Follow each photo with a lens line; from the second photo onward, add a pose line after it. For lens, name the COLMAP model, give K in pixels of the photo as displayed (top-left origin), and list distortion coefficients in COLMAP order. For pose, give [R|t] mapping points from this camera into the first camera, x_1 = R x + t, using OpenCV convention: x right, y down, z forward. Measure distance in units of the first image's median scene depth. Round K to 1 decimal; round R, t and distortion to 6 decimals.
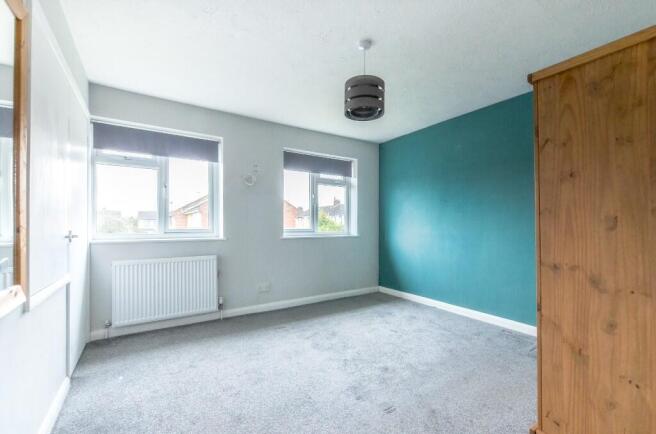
lens RADIAL K [[289.3, 0, 330.9], [0, 289.3, 220.4], [0, 0, 1]] dist [0.011418, -0.005223]
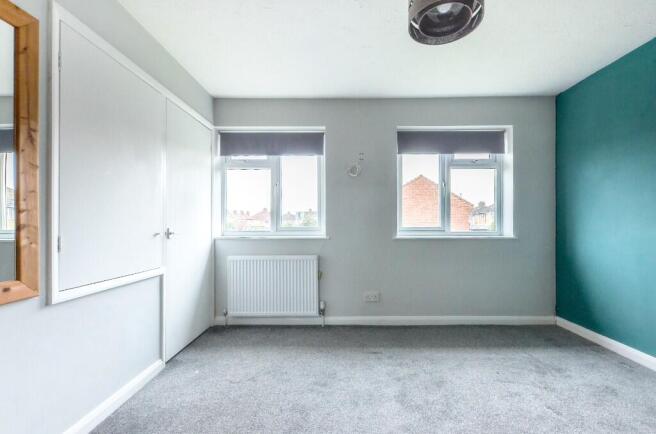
lens RADIAL K [[289.3, 0, 330.9], [0, 289.3, 220.4], [0, 0, 1]] dist [0.011418, -0.005223]
pose [[0.833137, -0.007519, -0.553015, 0.151780], [0.012788, 0.999902, 0.005671, 0.004015], [0.552919, -0.011797, 0.833152, 0.257894]]
